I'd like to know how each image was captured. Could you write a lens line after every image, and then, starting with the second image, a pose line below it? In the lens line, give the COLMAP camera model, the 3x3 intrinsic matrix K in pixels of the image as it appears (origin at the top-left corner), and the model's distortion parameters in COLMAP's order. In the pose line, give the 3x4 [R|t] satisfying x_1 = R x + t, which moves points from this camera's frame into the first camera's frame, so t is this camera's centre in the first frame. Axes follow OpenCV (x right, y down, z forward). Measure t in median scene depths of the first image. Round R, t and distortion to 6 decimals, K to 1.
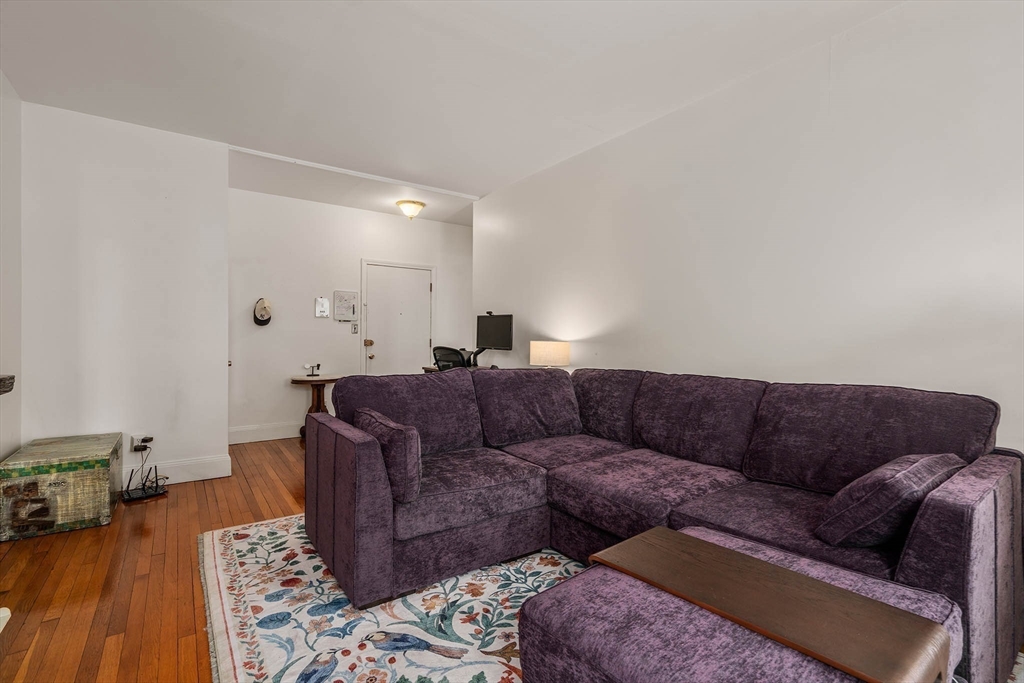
lens RADIAL K [[457.9, 0, 512.6], [0, 457.9, 341.1], [0, 0, 1]] dist [-0.002163, 0.000170]
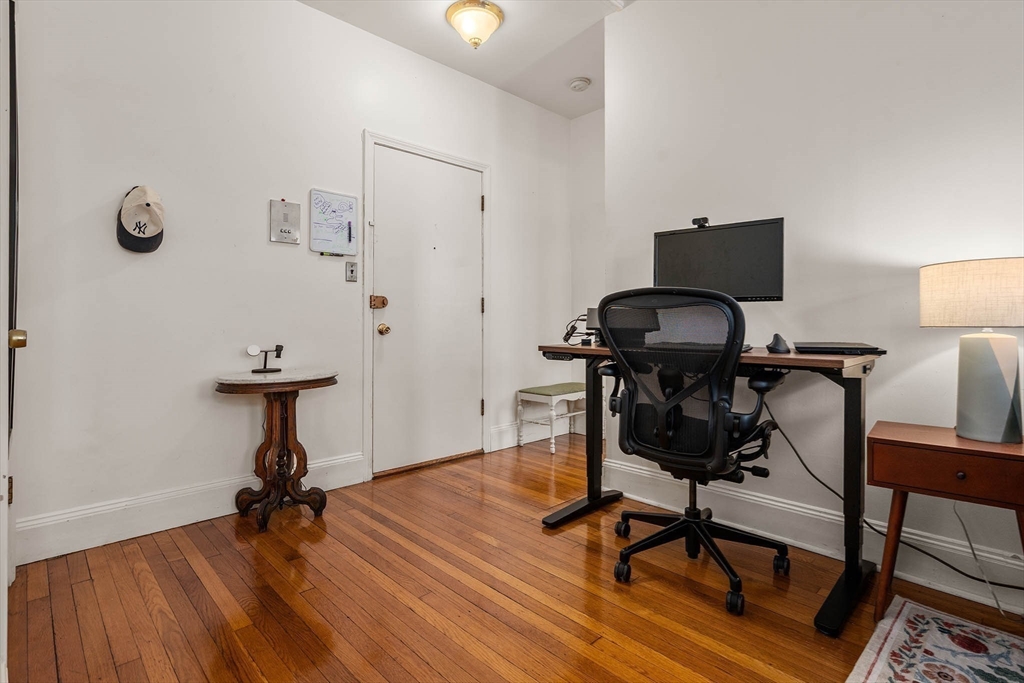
lens RADIAL K [[503.6, 0, 522.9], [0, 503.6, 316.1], [0, 0, 1]] dist [-0.001723, -0.000057]
pose [[0.989384, -0.009066, 0.145045, -0.262080], [0.011595, 0.999795, -0.016605, 0.032844], [-0.144864, 0.018110, 0.989286, 0.483979]]
